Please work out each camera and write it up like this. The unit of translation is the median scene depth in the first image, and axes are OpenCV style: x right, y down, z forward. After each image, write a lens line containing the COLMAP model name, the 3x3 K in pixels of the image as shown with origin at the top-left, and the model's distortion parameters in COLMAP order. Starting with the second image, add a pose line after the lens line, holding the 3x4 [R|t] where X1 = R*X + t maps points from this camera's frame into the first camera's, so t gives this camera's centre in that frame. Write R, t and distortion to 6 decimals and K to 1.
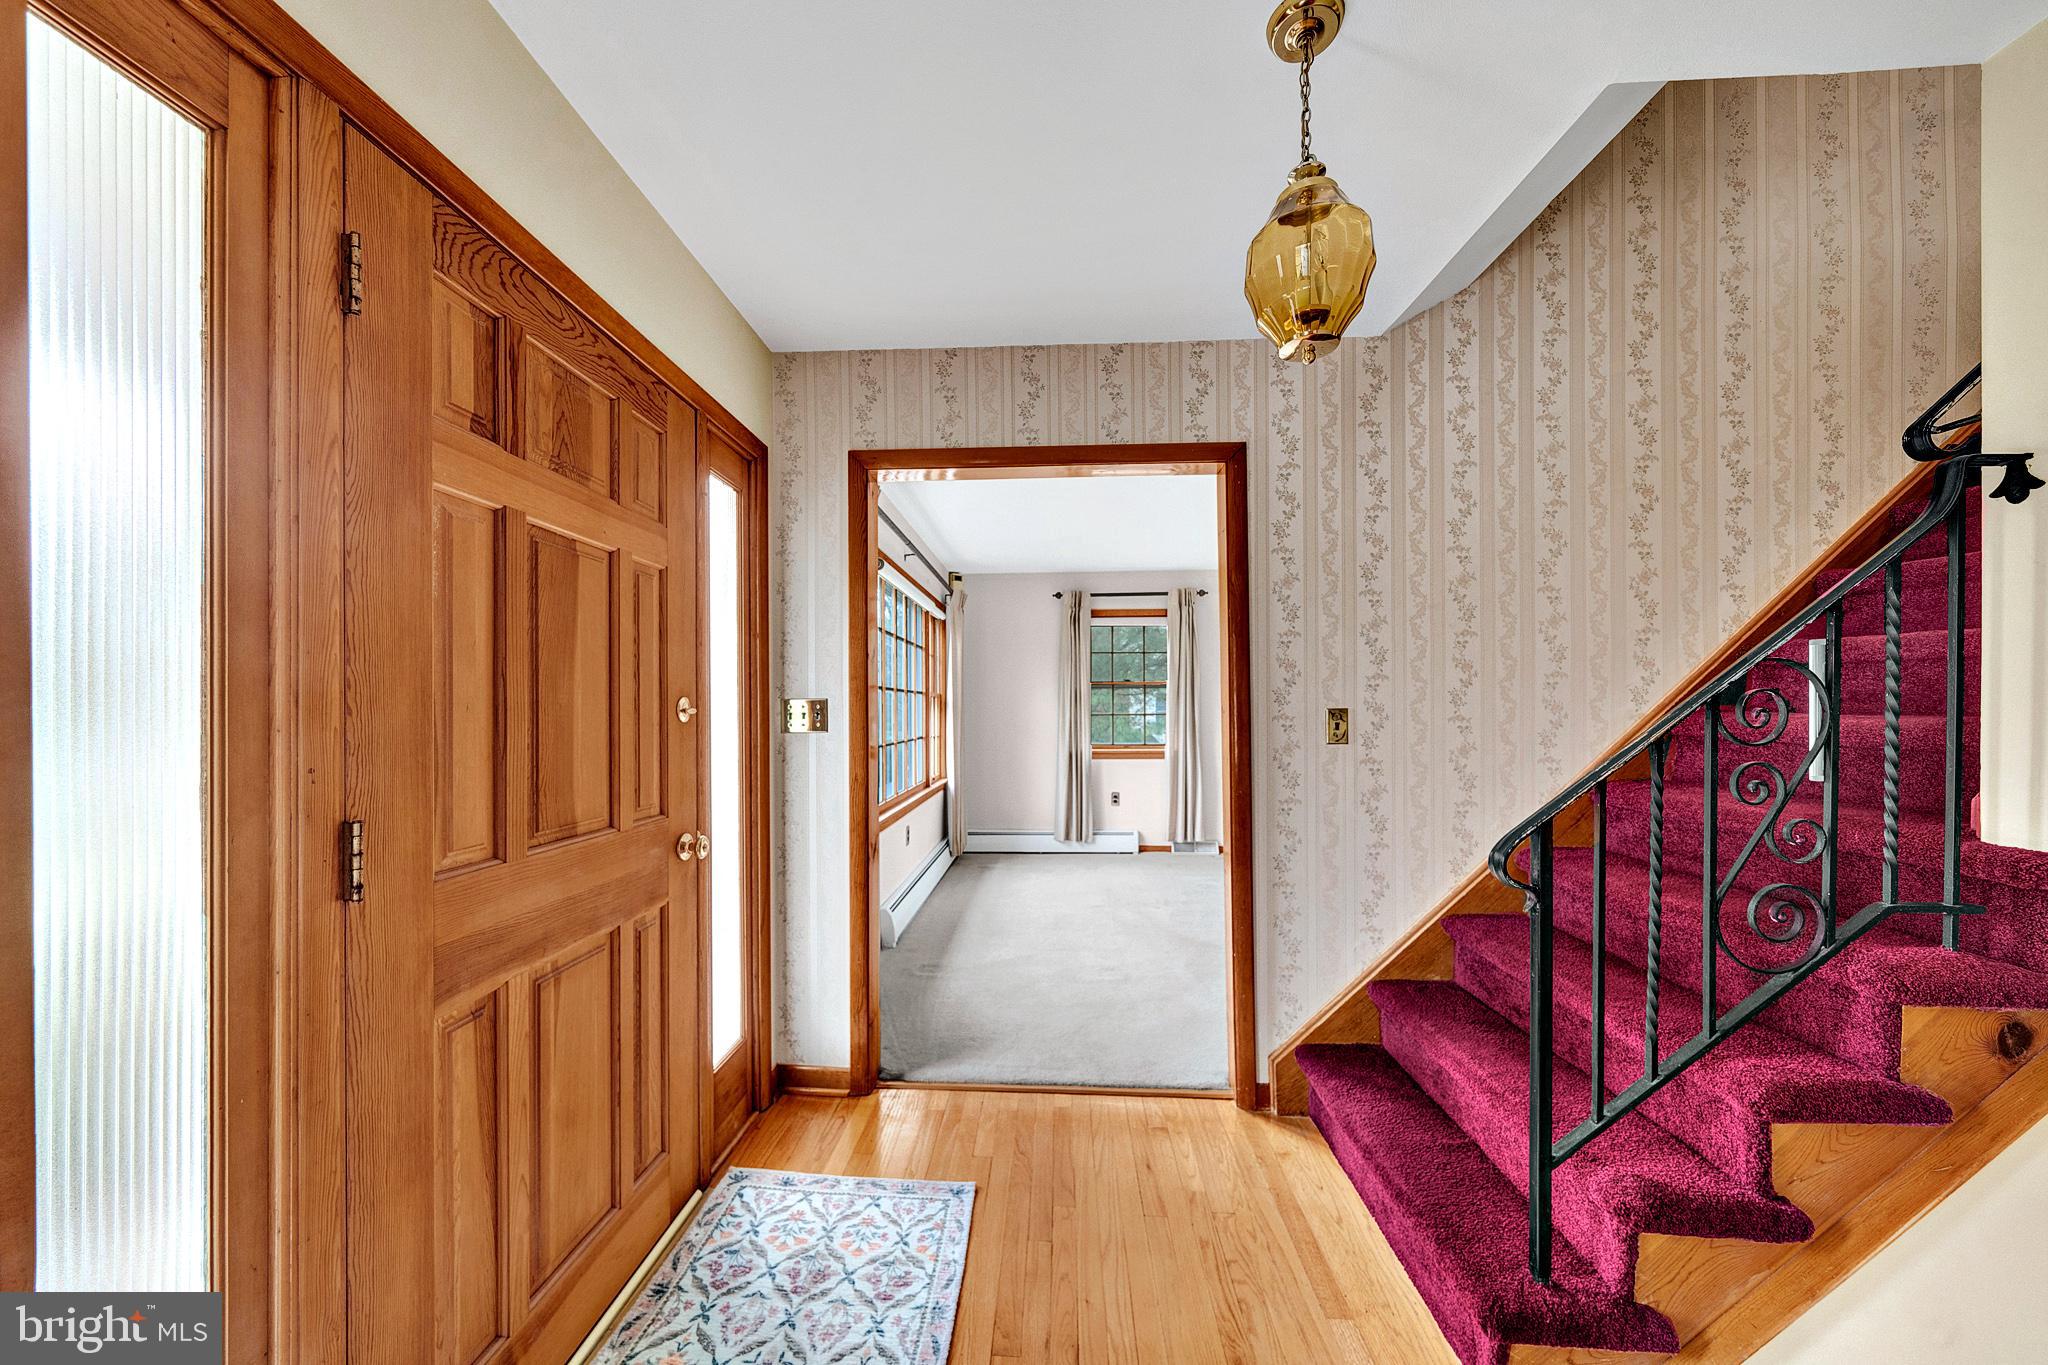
lens RADIAL K [[707.1, 0, 1013.0], [0, 707.1, 712.0], [0, 0, 1]] dist [-0.006972, 0.000532]
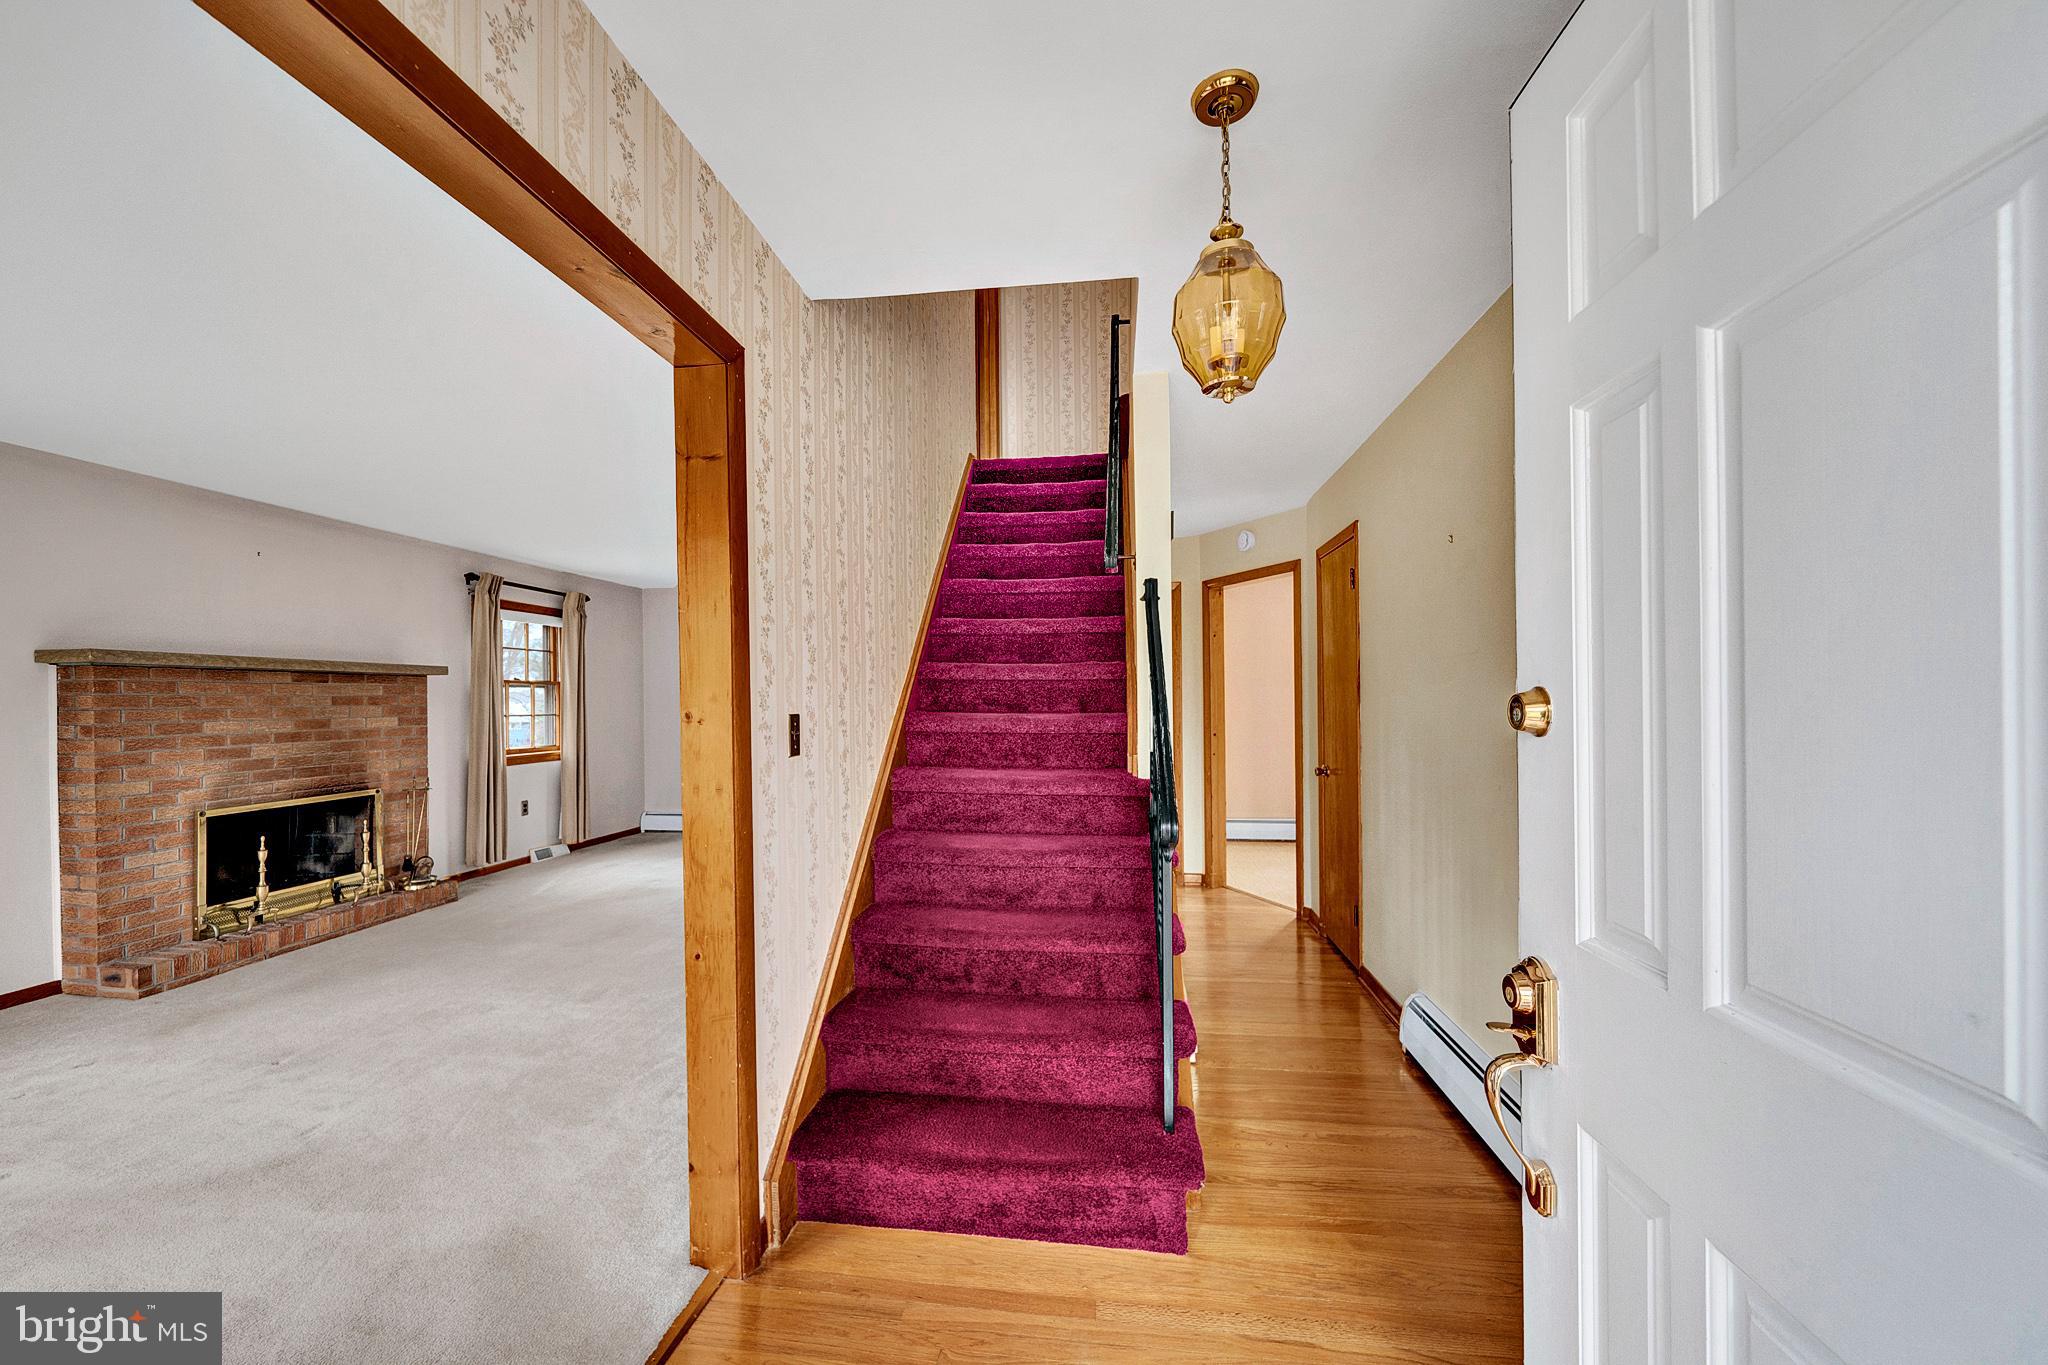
lens RADIAL K [[778.3, 0, 1007.8], [0, 778.3, 702.2], [0, 0, 1]] dist [-0.003697, -0.000481]
pose [[0.085591, 0.002622, 0.996327, -0.438465], [0.015574, 0.999871, -0.003969, -0.011527], [-0.996209, 0.015856, 0.085540, 0.662369]]
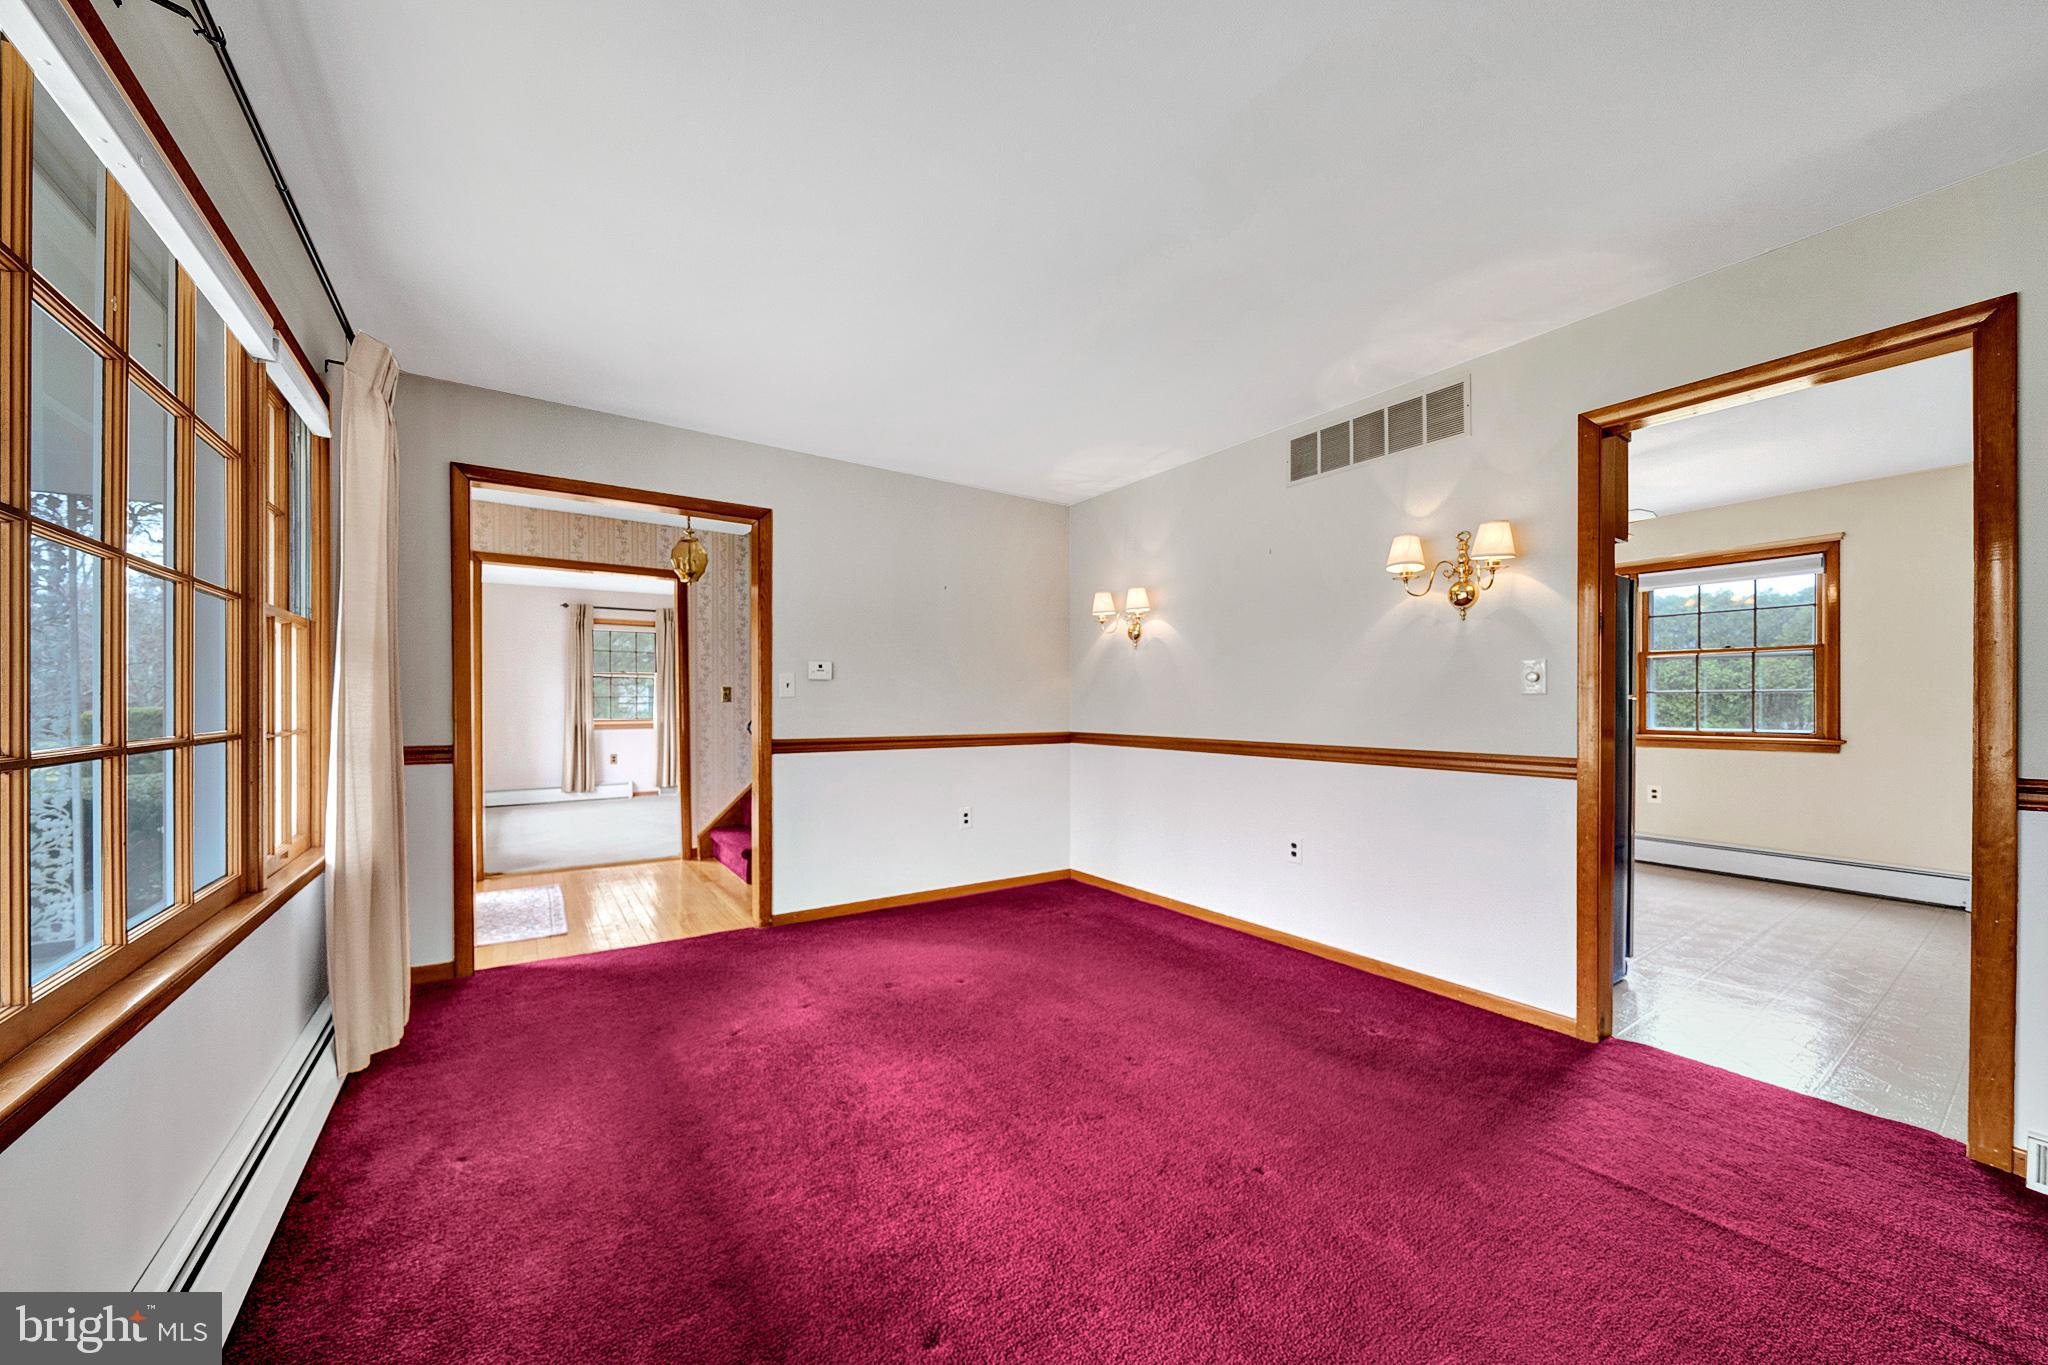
lens RADIAL K [[707.1, 0, 990.9], [0, 707.1, 708.4], [0, 0, 1]] dist [-0.006972, 0.000532]
pose [[0.796268, -0.001075, 0.604943, -0.273438], [-0.000981, 0.999995, 0.003068, 0.058489], [-0.604943, -0.003036, 0.796263, -1.438344]]
